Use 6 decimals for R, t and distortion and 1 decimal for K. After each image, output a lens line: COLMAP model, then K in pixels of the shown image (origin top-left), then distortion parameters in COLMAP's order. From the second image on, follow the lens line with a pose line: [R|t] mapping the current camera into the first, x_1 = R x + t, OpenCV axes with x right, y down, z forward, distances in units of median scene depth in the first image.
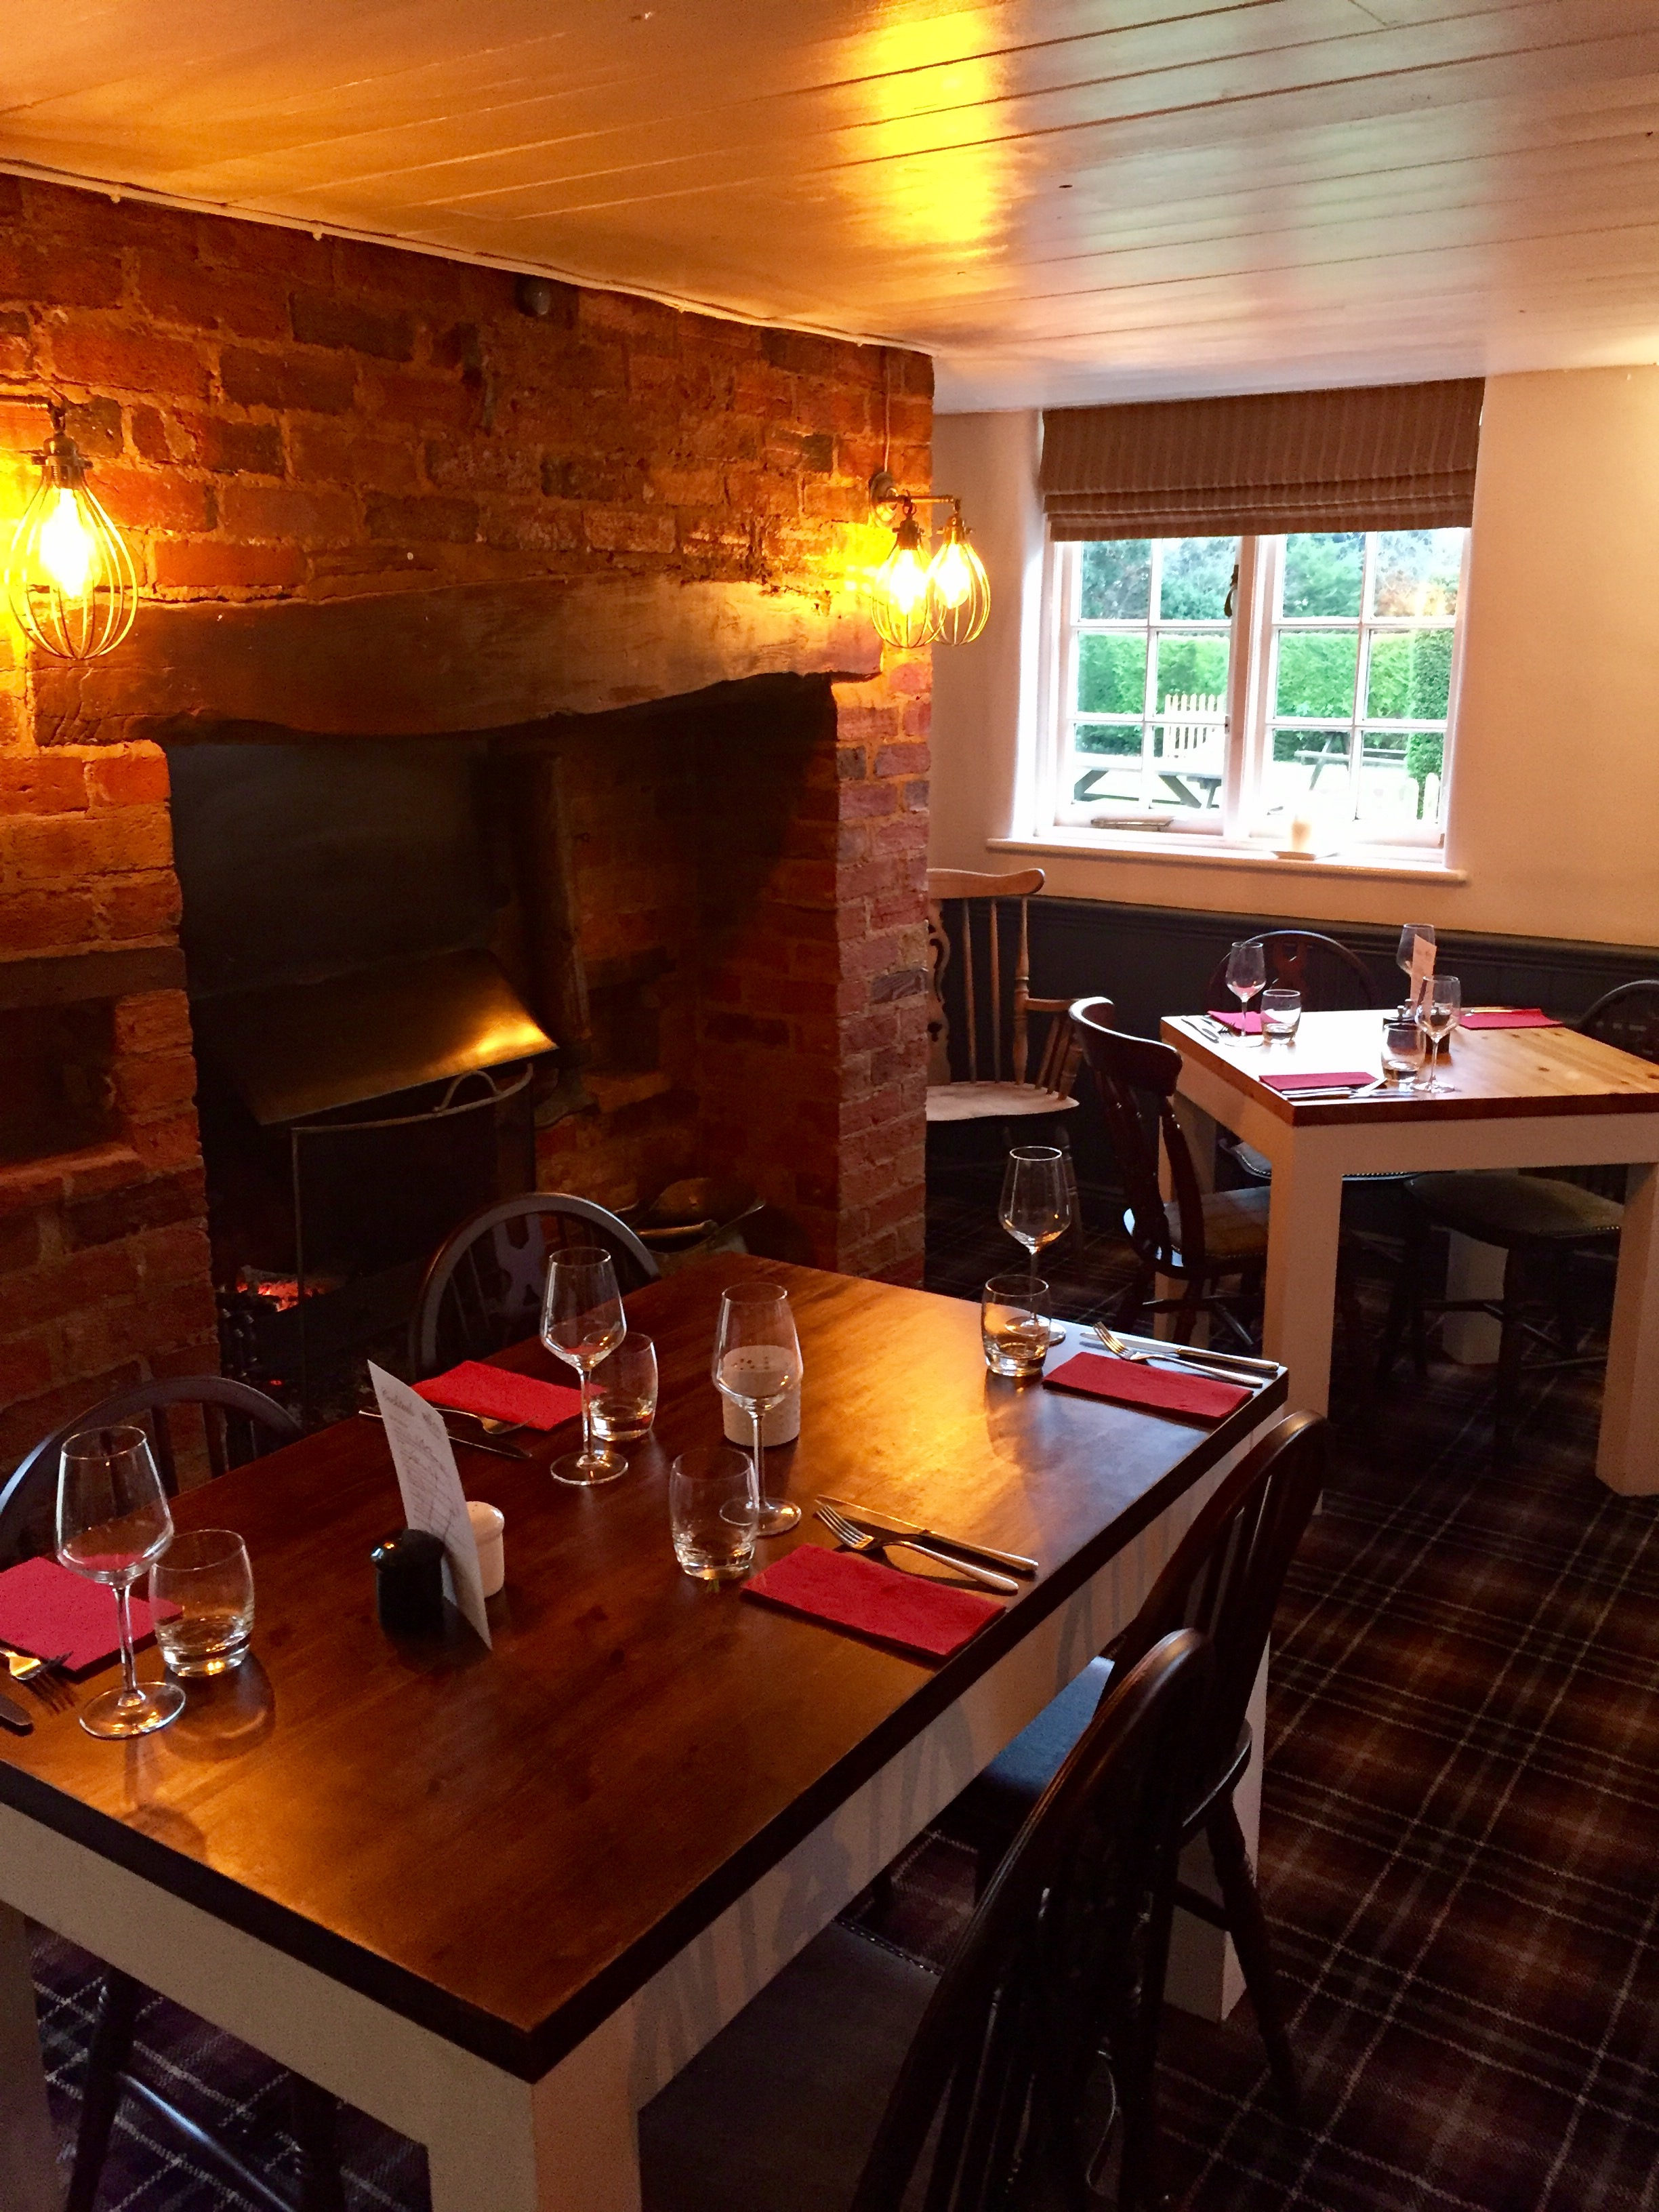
lens RADIAL K [[1893.8, 0, 829.5], [0, 1893.8, 1106.0], [0, 0, 1]] dist [0.047872, -0.007003]
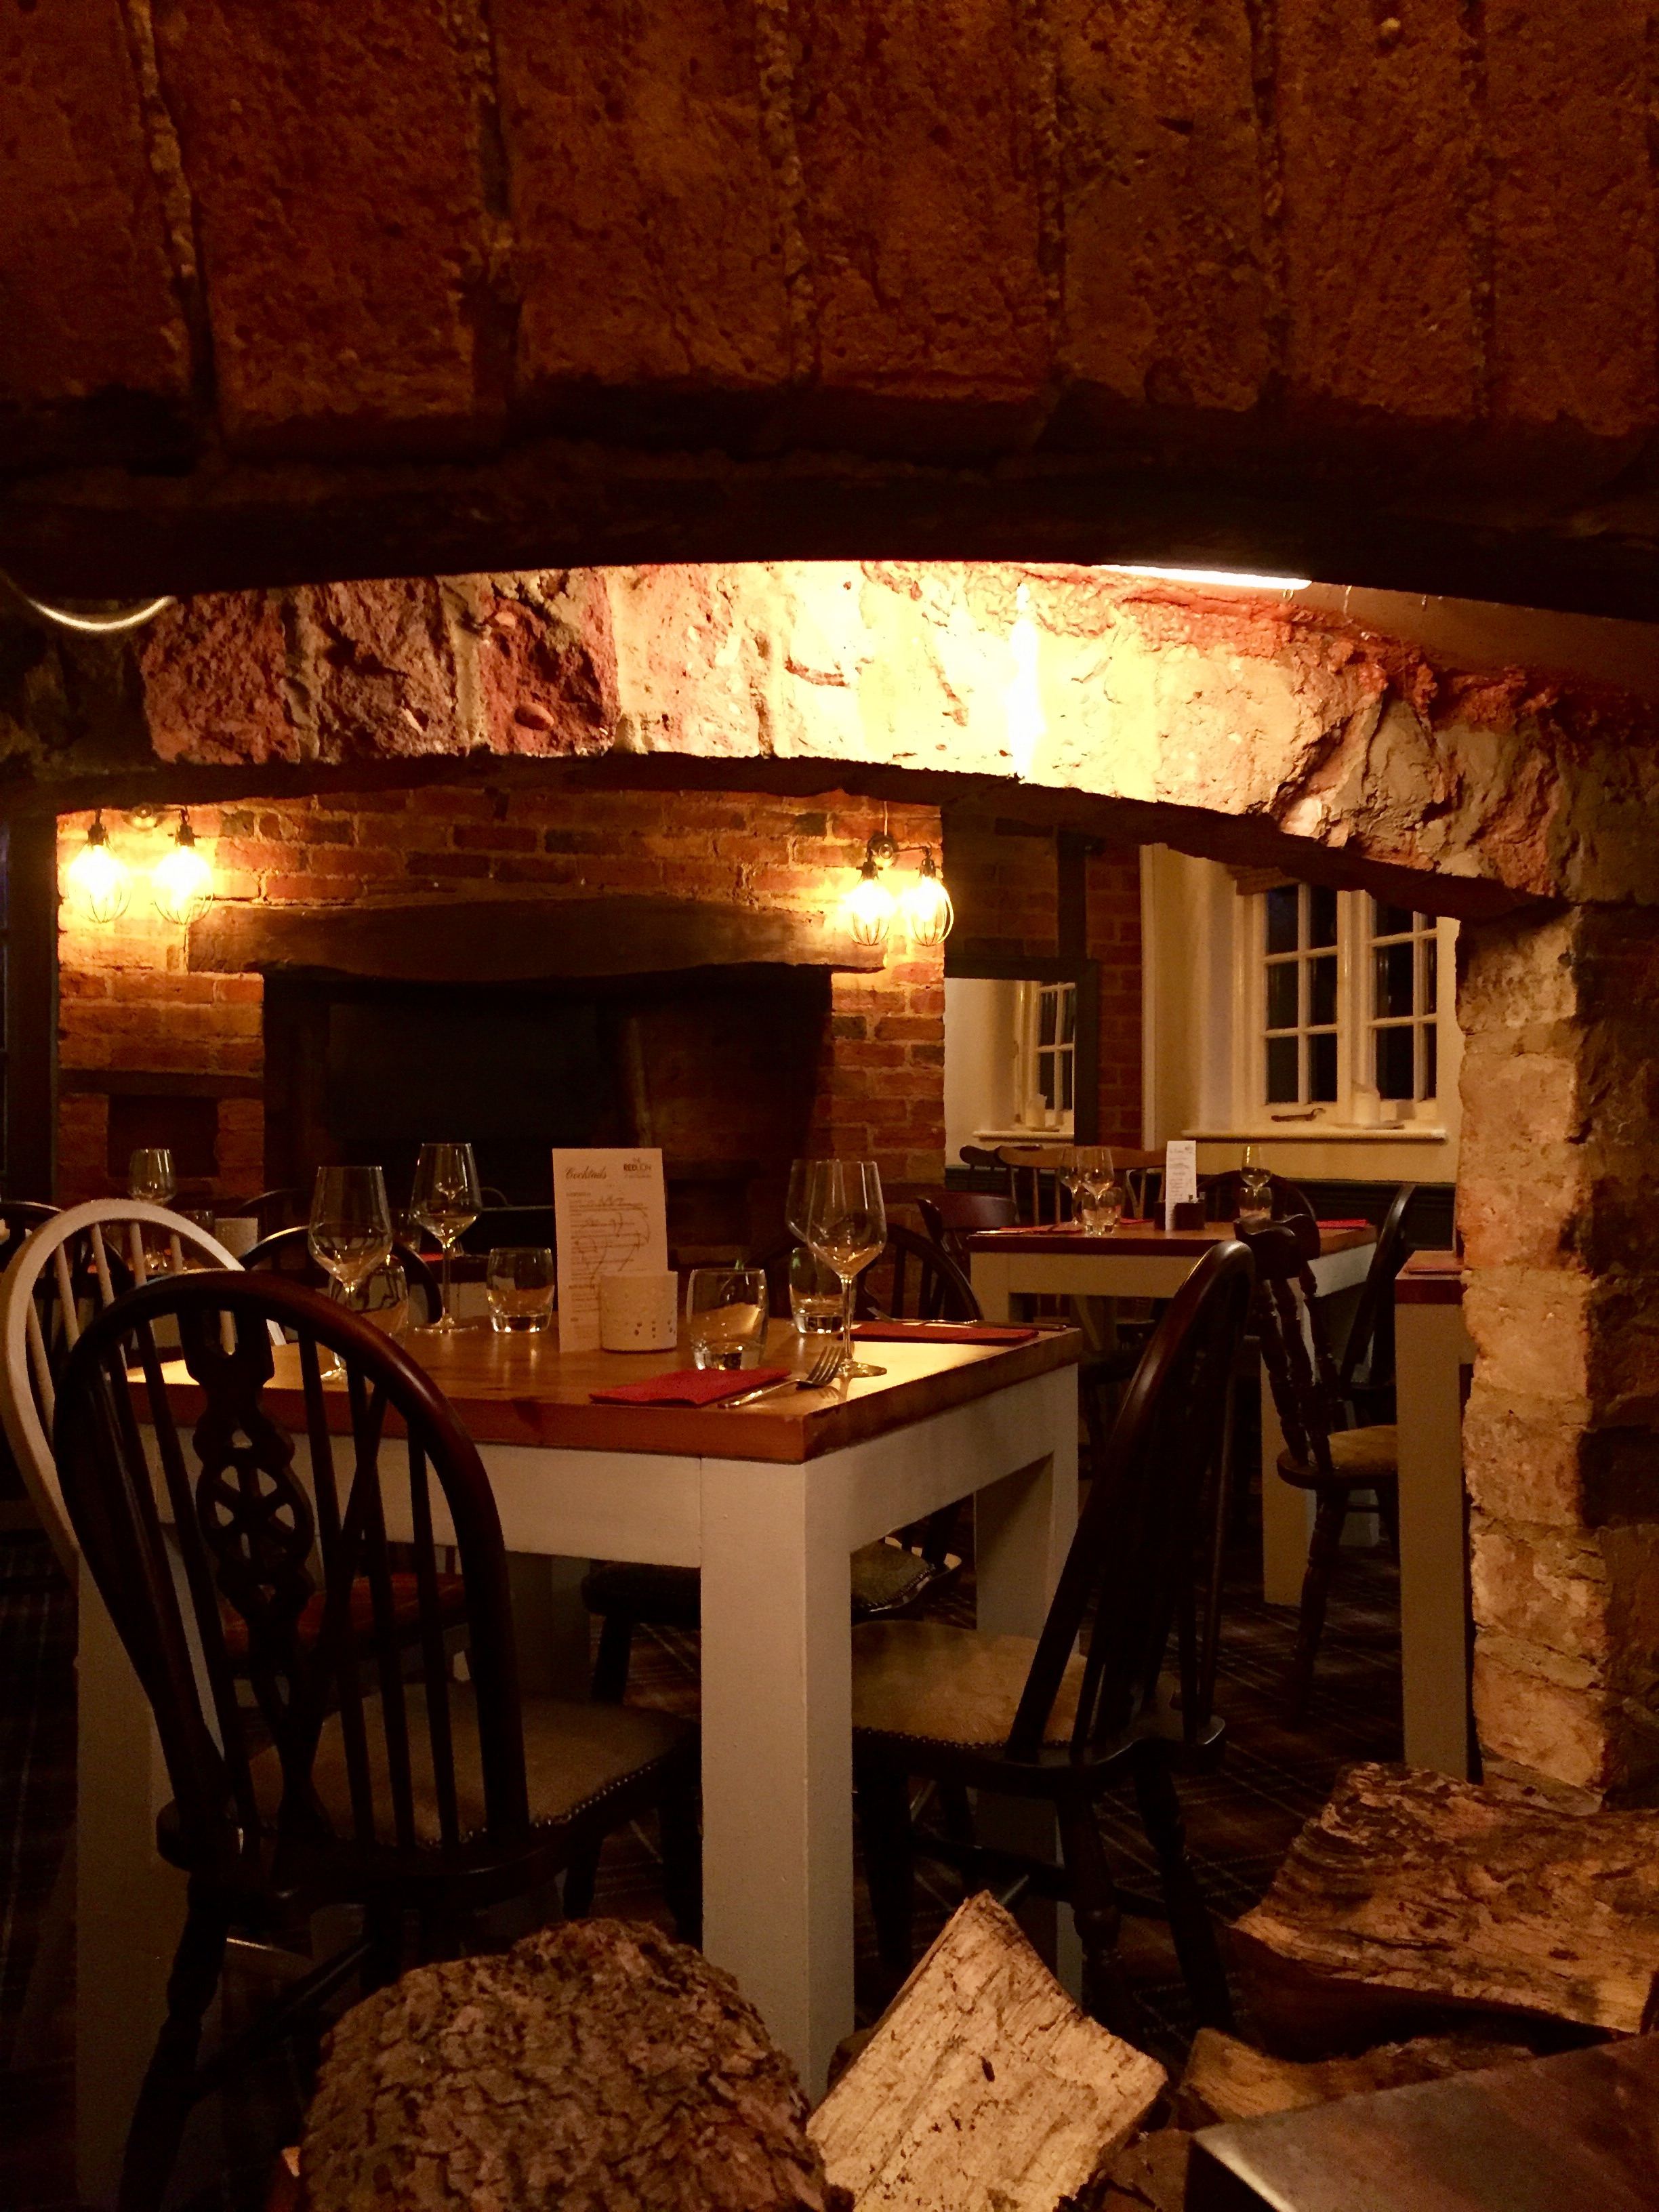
lens RADIAL K [[1893.8, 0, 829.5], [0, 1893.8, 1106.0], [0, 0, 1]] dist [0.047872, -0.007003]
pose [[0.821427, -0.009510, -0.570234, 1.213854], [-0.134434, 0.968457, -0.209804, 0.266462], [0.554242, 0.248998, 0.794239, -0.193210]]
